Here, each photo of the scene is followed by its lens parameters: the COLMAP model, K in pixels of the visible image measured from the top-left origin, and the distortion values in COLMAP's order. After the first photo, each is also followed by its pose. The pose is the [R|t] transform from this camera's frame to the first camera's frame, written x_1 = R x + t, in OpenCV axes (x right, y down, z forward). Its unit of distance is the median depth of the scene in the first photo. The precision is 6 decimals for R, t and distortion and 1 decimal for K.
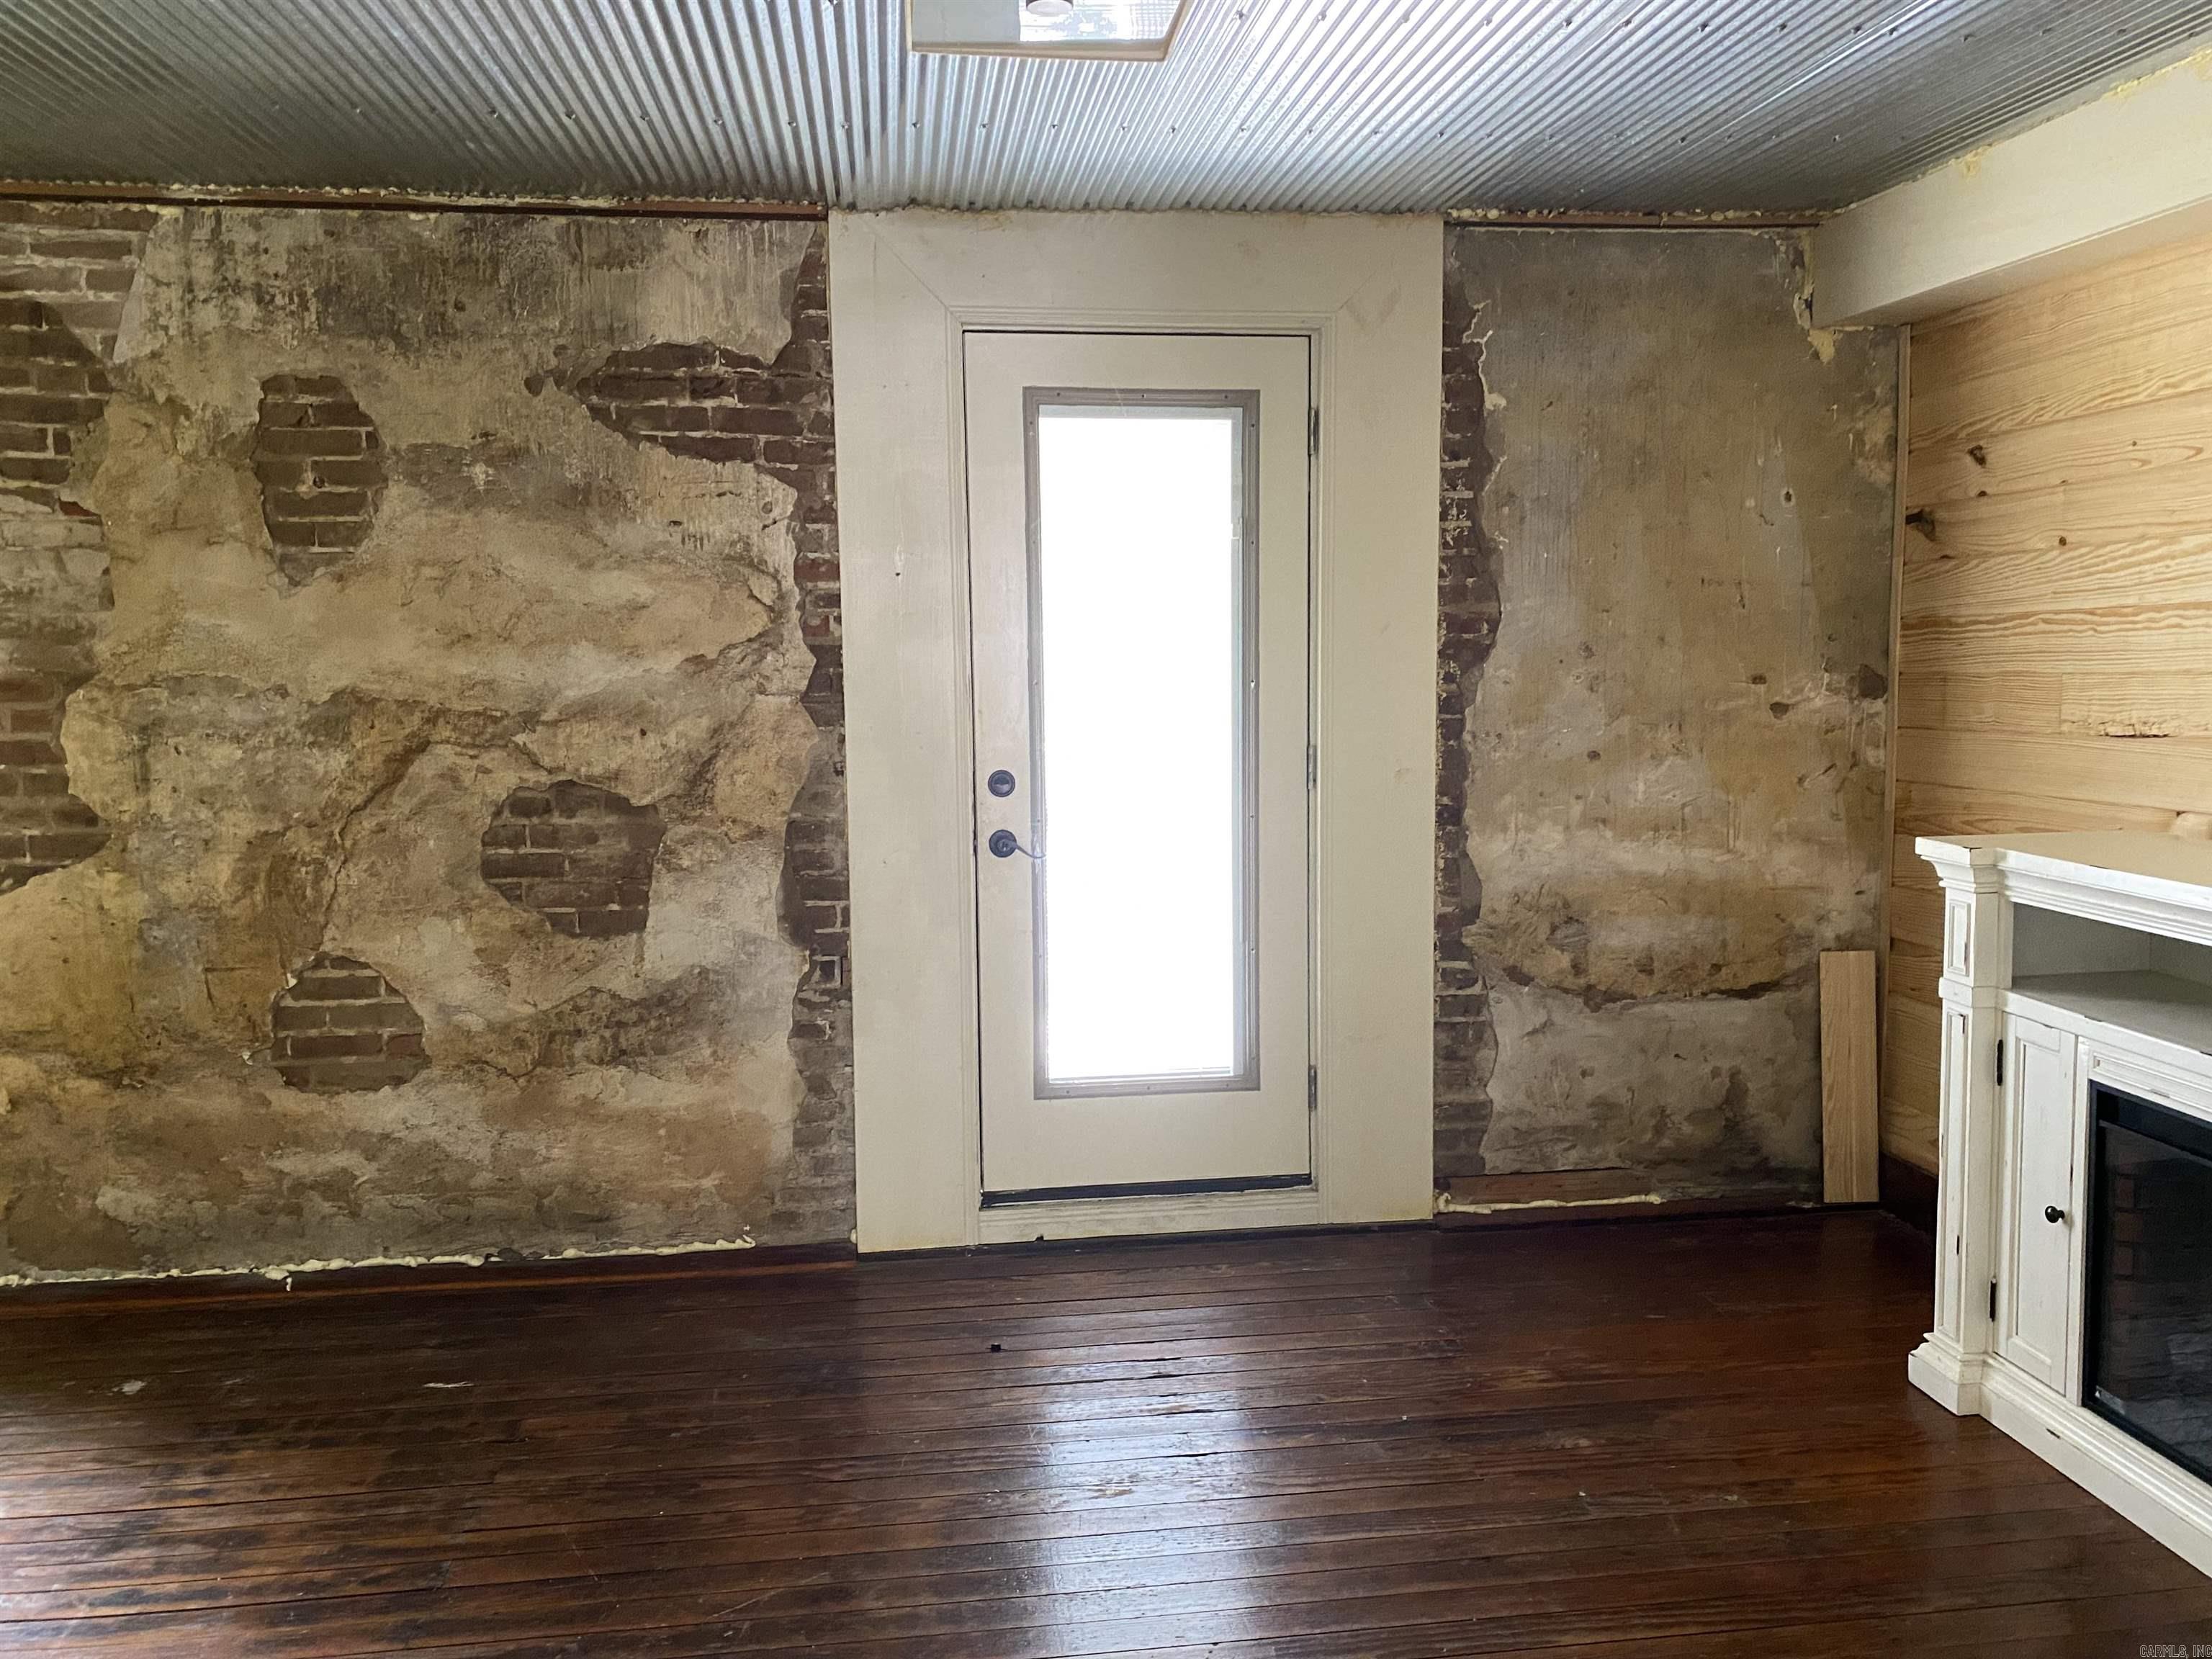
lens RADIAL K [[1713.7, 0, 1166.2], [0, 1713.7, 819.6], [0, 0, 1]] dist [0.033097, -0.006811]
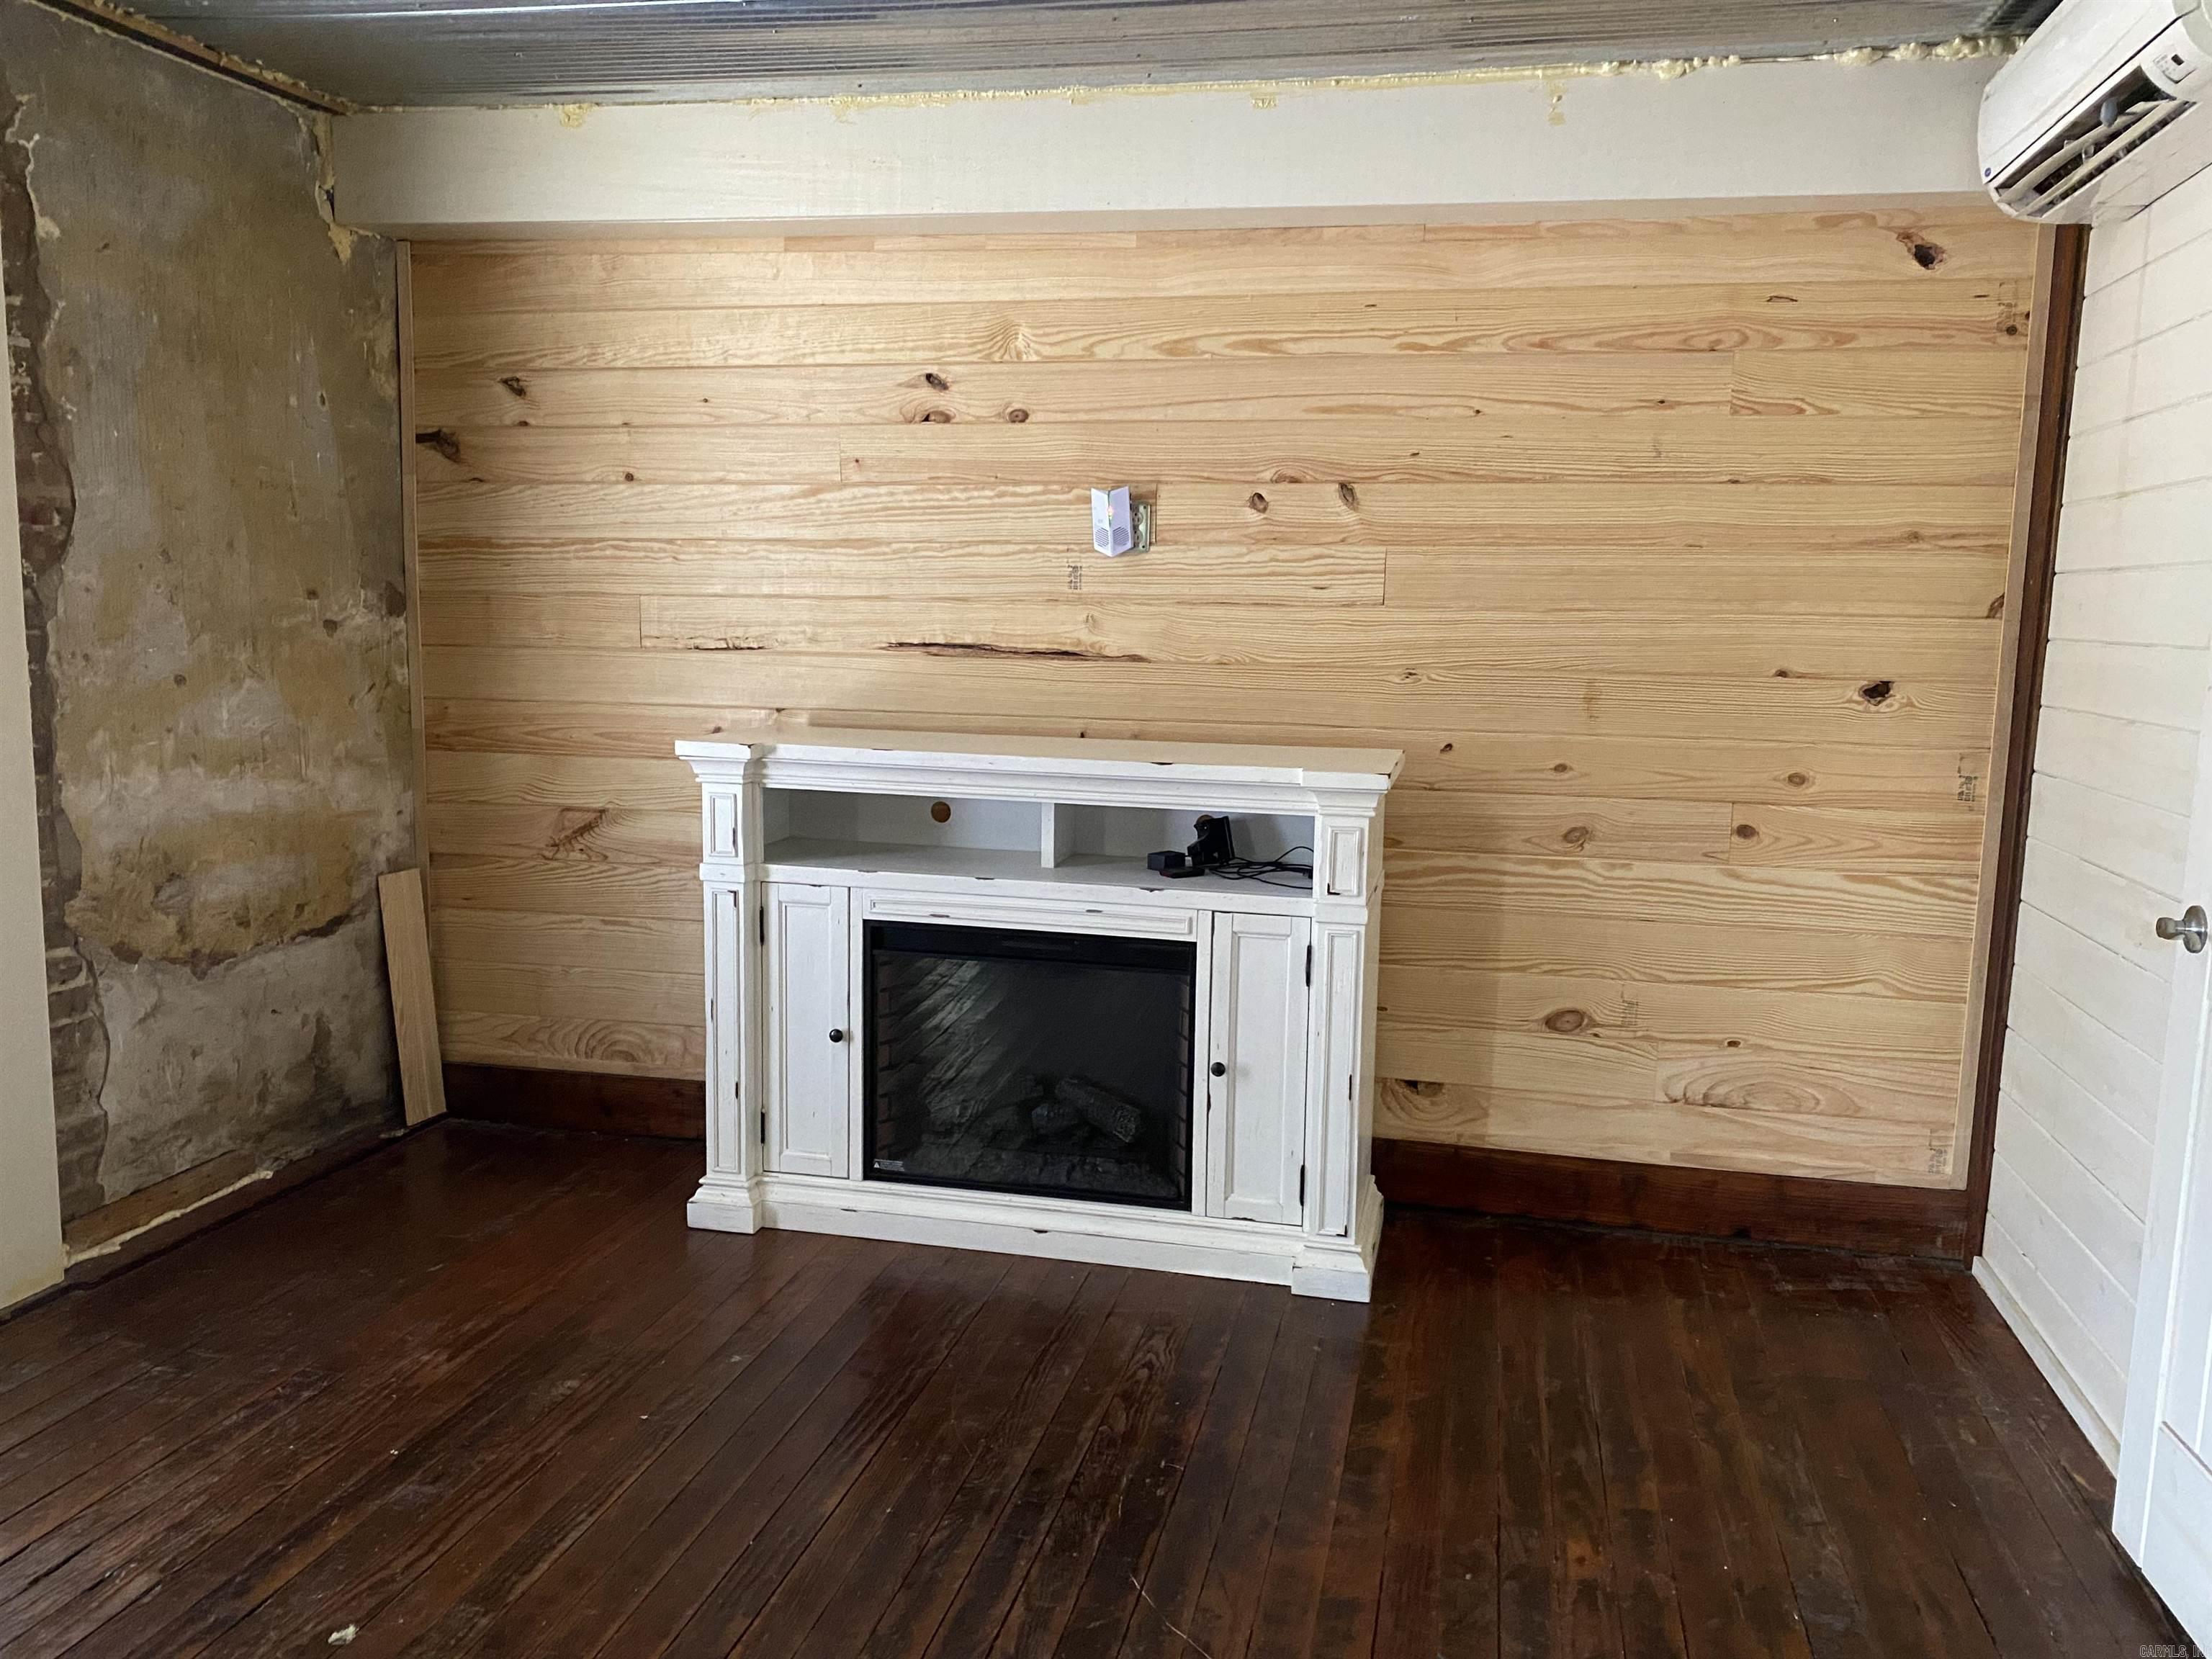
lens RADIAL K [[1663.4, 0, 1106.0], [0, 1663.4, 829.5], [0, 0, 1]] dist [0.022509, -0.043679]
pose [[0.355301, -0.107935, 0.928499, -0.360630], [0.064835, 0.993764, 0.090713, -0.008981], [-0.932501, 0.027968, 0.360083, 0.282168]]
